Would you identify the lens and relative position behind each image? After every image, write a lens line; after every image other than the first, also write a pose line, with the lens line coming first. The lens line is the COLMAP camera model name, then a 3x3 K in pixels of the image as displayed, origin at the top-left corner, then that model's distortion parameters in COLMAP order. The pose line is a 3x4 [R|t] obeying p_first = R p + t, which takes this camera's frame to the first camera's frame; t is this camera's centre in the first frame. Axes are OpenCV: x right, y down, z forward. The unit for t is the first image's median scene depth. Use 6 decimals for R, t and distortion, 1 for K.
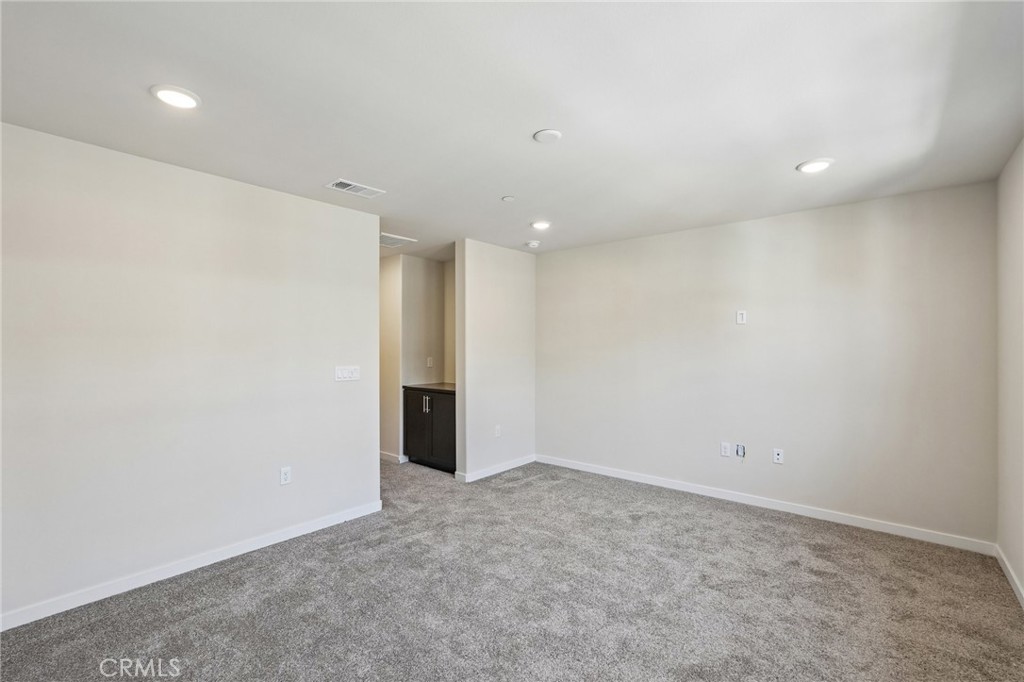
lens RADIAL K [[448.4, 0, 508.3], [0, 448.4, 346.2], [0, 0, 1]] dist [-0.007972, 0.003771]
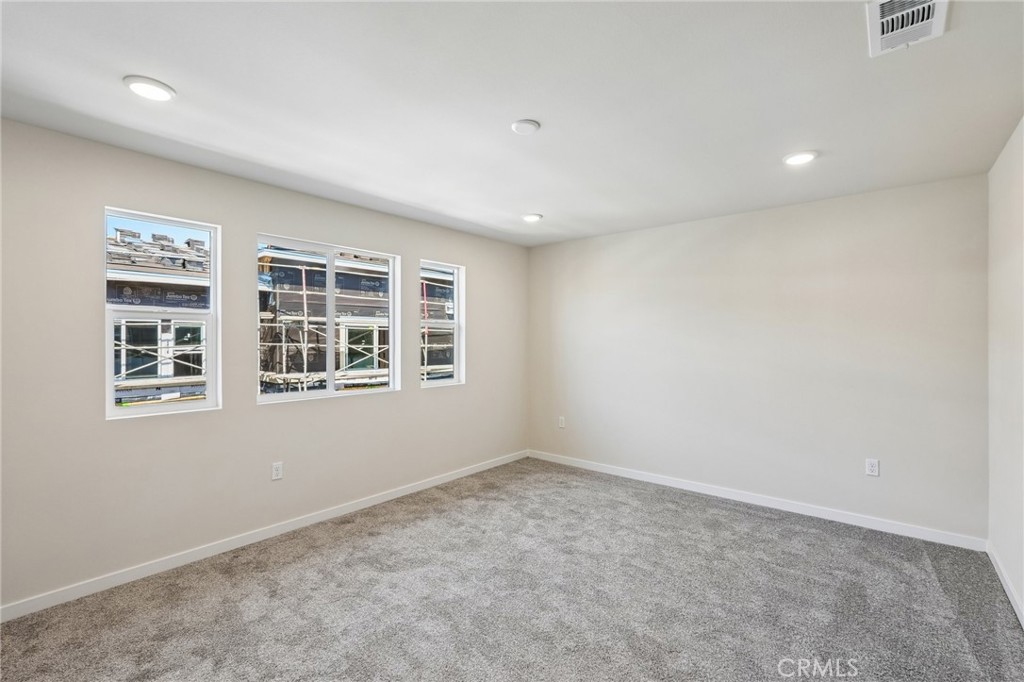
lens RADIAL K [[448.4, 0, 516.1], [0, 448.4, 338.7], [0, 0, 1]] dist [-0.007972, 0.003771]
pose [[-0.999992, 0.003775, -0.001565, 0.079370], [0.003784, 0.999977, -0.005608, 0.001067], [0.001544, -0.005614, -0.999983, 1.473755]]
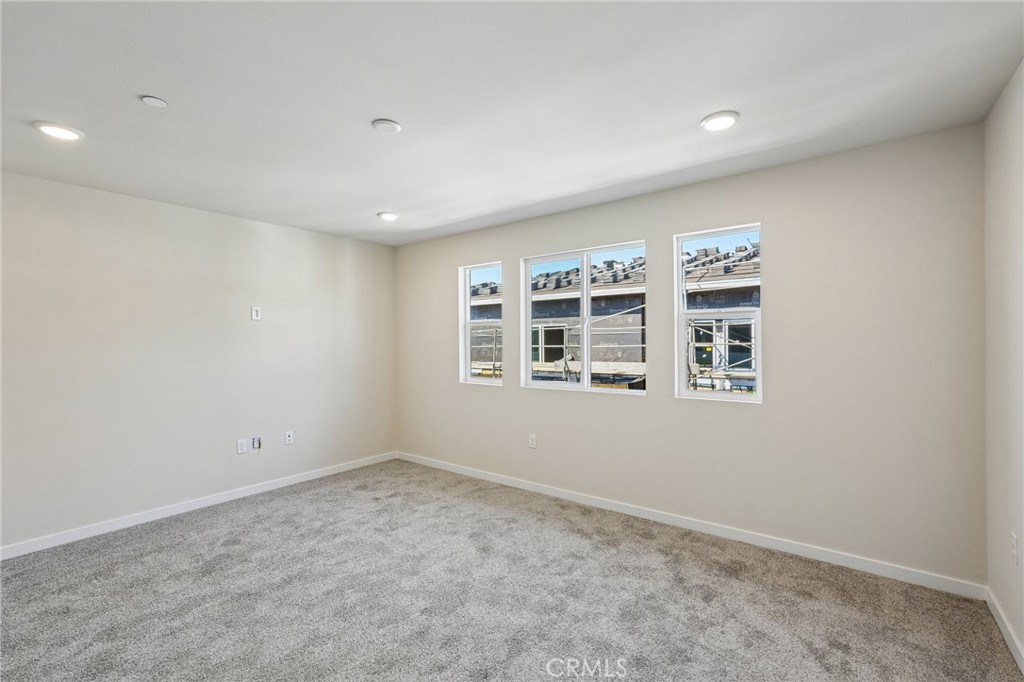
lens RADIAL K [[448.4, 0, 512.7], [0, 448.4, 341.6], [0, 0, 1]] dist [-0.007972, 0.003771]
pose [[-0.051031, -0.001243, 0.998696, -0.674143], [0.005412, 0.999984, 0.001521, 0.001882], [-0.998682, 0.005483, -0.051024, 0.578872]]
